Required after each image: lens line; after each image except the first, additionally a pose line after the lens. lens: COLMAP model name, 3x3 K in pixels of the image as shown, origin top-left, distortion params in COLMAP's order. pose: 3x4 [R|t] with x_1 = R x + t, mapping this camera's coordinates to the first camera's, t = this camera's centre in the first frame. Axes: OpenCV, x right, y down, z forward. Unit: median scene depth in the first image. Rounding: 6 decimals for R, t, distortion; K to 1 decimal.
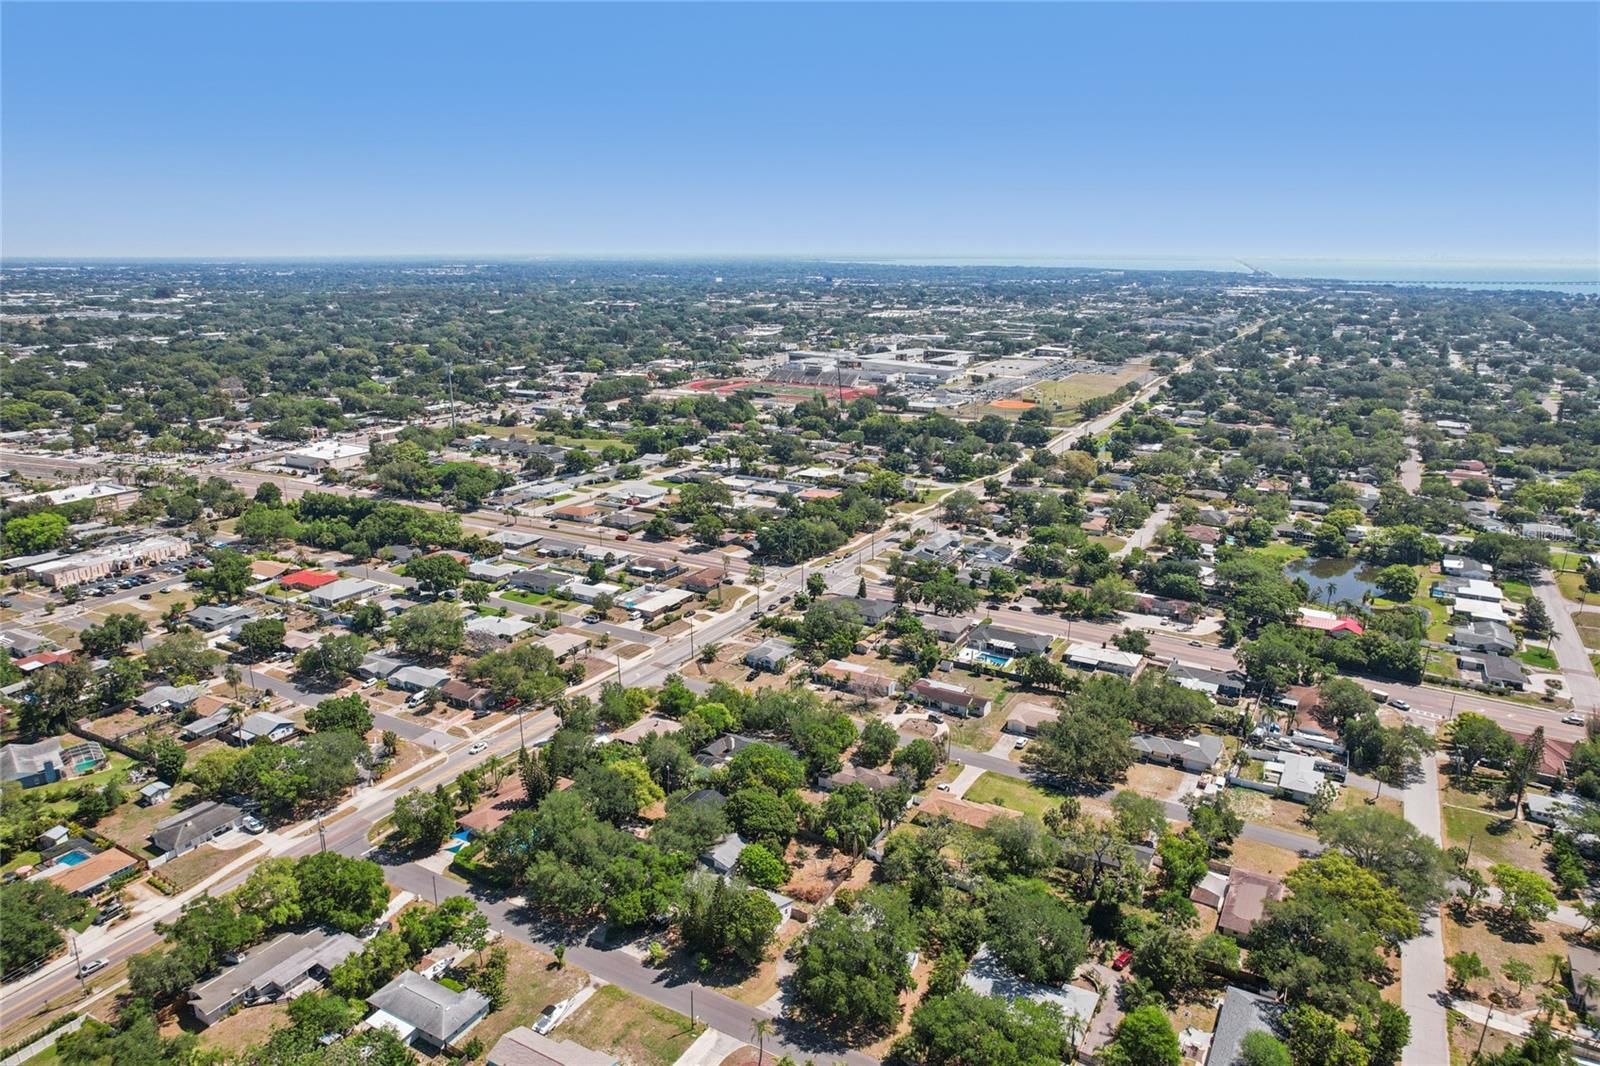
lens RADIAL K [[1029.7, 0, 792.3], [0, 1029.7, 534.3], [0, 0, 1]] dist [-0.043298, 0.000068]
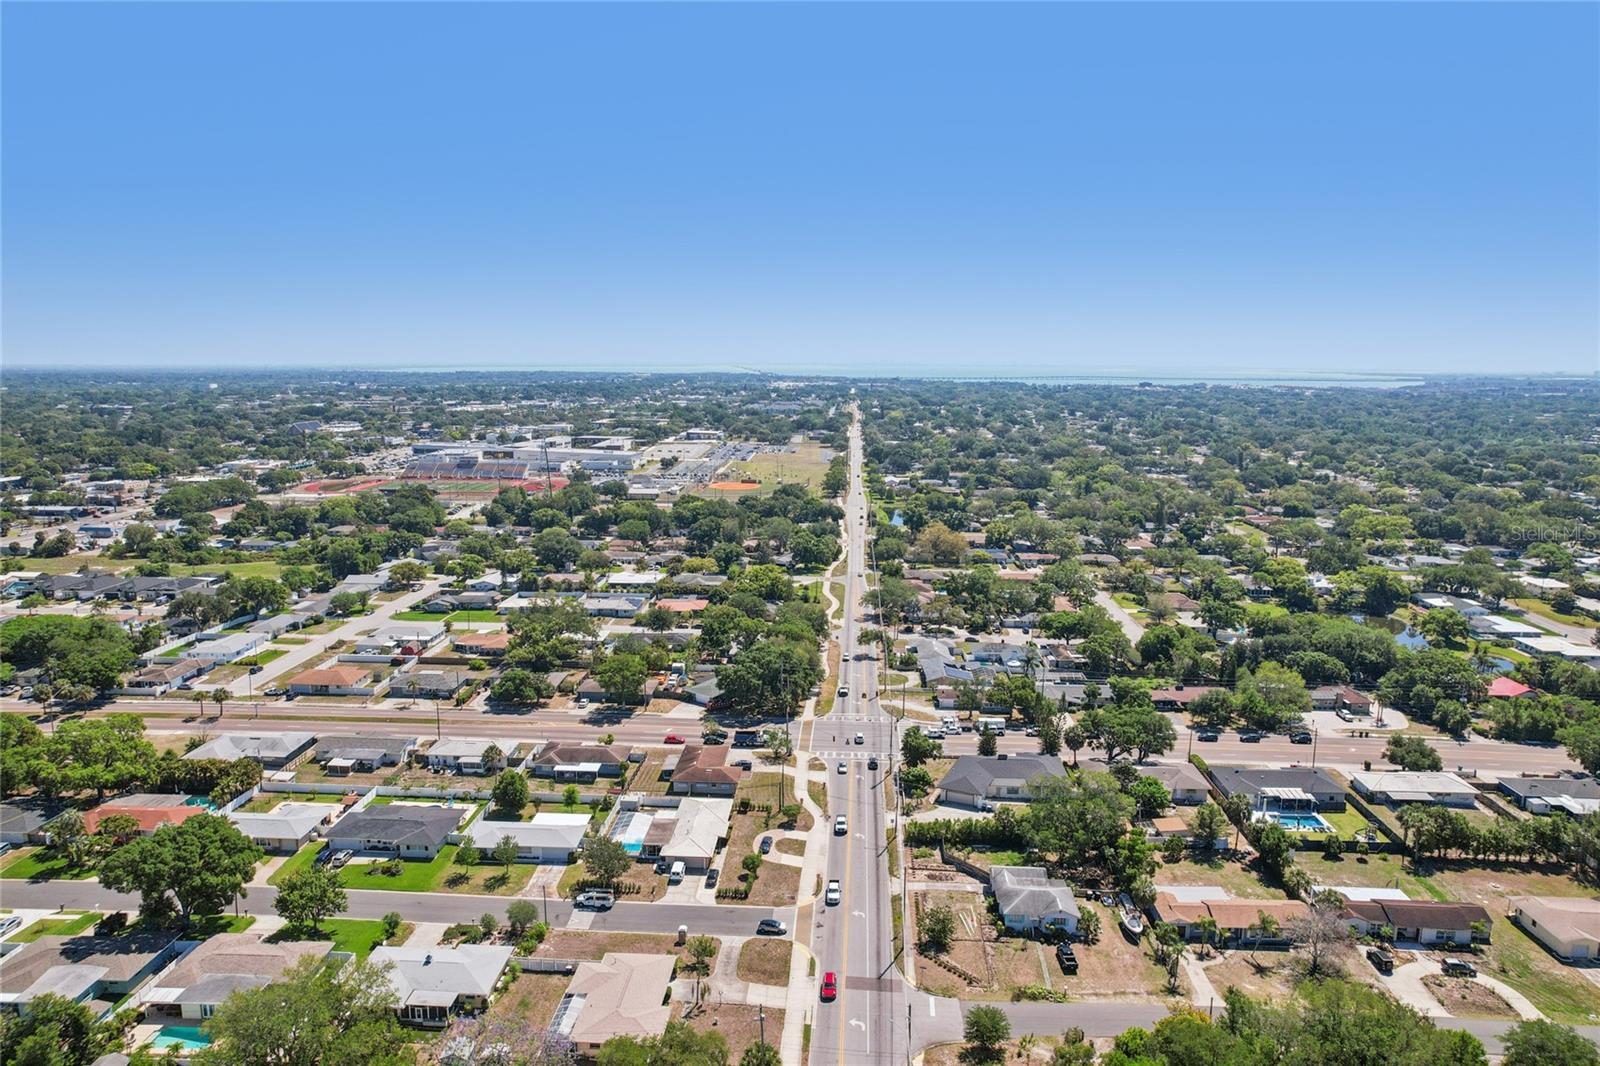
lens RADIAL K [[1036.7, 0, 801.5], [0, 1036.7, 528.1], [0, 0, 1]] dist [-0.079845, 0.076250]
pose [[0.890544, -0.071609, 0.449225, -0.295428], [0.119935, 0.989552, -0.080020, -0.036159], [-0.438801, 0.125139, 0.889828, 0.489629]]
